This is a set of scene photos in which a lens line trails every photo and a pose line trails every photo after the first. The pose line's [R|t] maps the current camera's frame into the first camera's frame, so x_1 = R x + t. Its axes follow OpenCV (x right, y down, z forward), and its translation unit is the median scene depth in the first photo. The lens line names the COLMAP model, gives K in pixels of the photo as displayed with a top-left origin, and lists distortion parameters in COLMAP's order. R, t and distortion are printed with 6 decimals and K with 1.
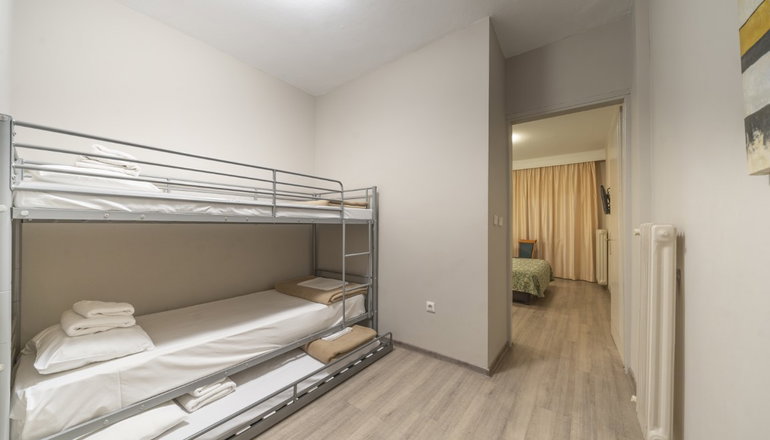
lens RADIAL K [[262.6, 0, 383.7], [0, 262.6, 224.8], [0, 0, 1]] dist [-0.002983, -0.000278]
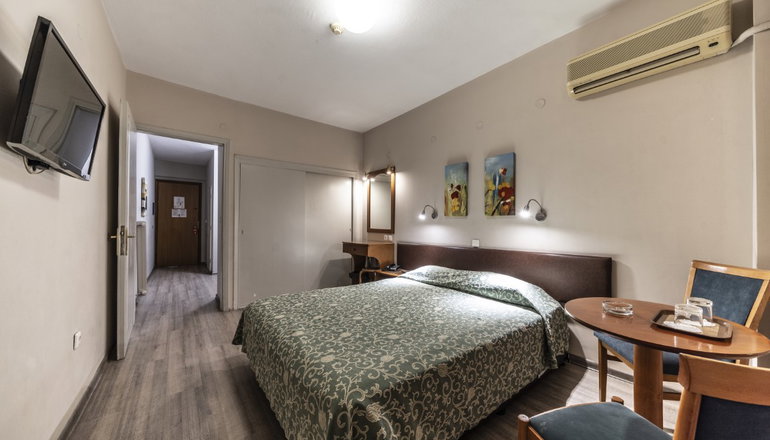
lens RADIAL K [[262.6, 0, 390.3], [0, 262.6, 222.9], [0, 0, 1]] dist [-0.002983, -0.000278]
pose [[-0.232894, -0.013520, -0.972408, 0.704648], [0.003723, 0.999884, -0.014794, 0.015683], [0.972495, -0.007066, -0.232816, 0.950993]]
